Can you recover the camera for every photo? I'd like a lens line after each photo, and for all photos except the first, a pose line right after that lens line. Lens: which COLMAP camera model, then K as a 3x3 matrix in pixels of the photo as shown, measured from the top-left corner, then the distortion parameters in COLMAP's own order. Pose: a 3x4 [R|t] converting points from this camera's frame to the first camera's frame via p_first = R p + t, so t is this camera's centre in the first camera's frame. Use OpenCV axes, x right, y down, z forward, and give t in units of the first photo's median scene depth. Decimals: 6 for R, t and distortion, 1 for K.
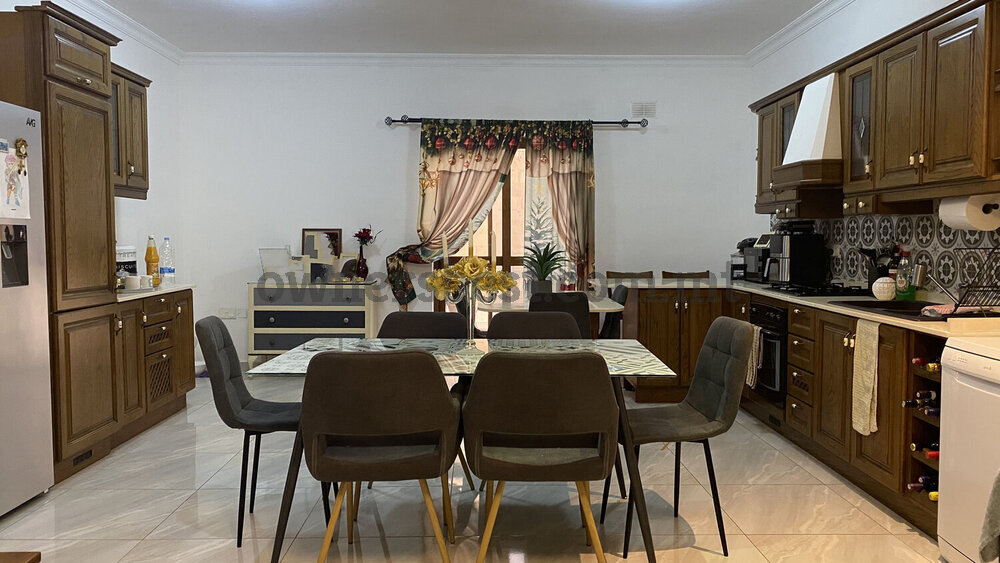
lens RADIAL K [[805.6, 0, 500.0], [0, 805.6, 281.5], [0, 0, 1]] dist [0.089087, -0.007076]
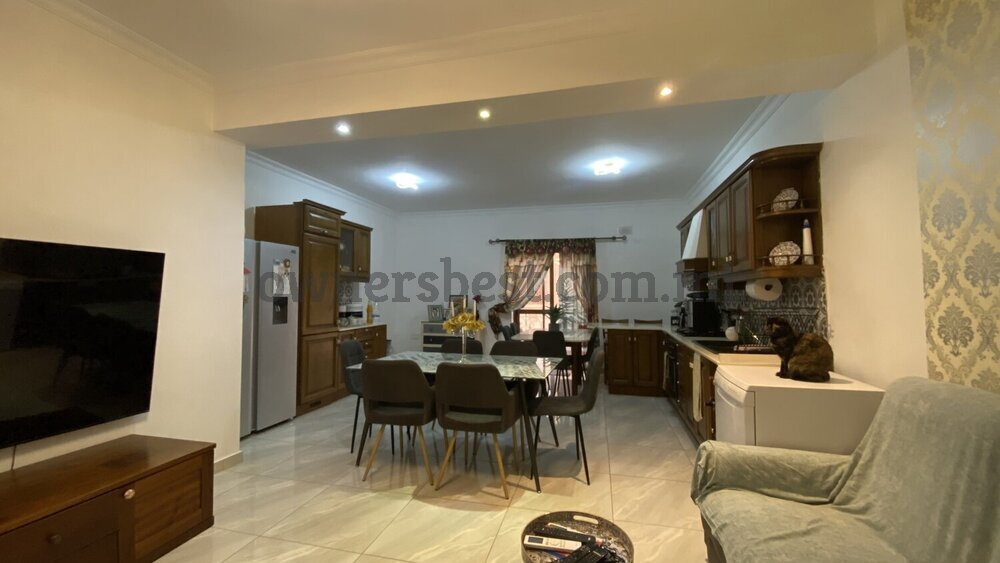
lens RADIAL K [[424.2, 0, 500.0], [0, 424.2, 281.5], [0, 0, 1]] dist [0.092715, -0.000004]
pose [[0.965516, -0.007959, -0.260220, 0.188171], [-0.015524, 0.995994, -0.088066, -0.009024], [0.259879, 0.089069, 0.961525, 0.005860]]
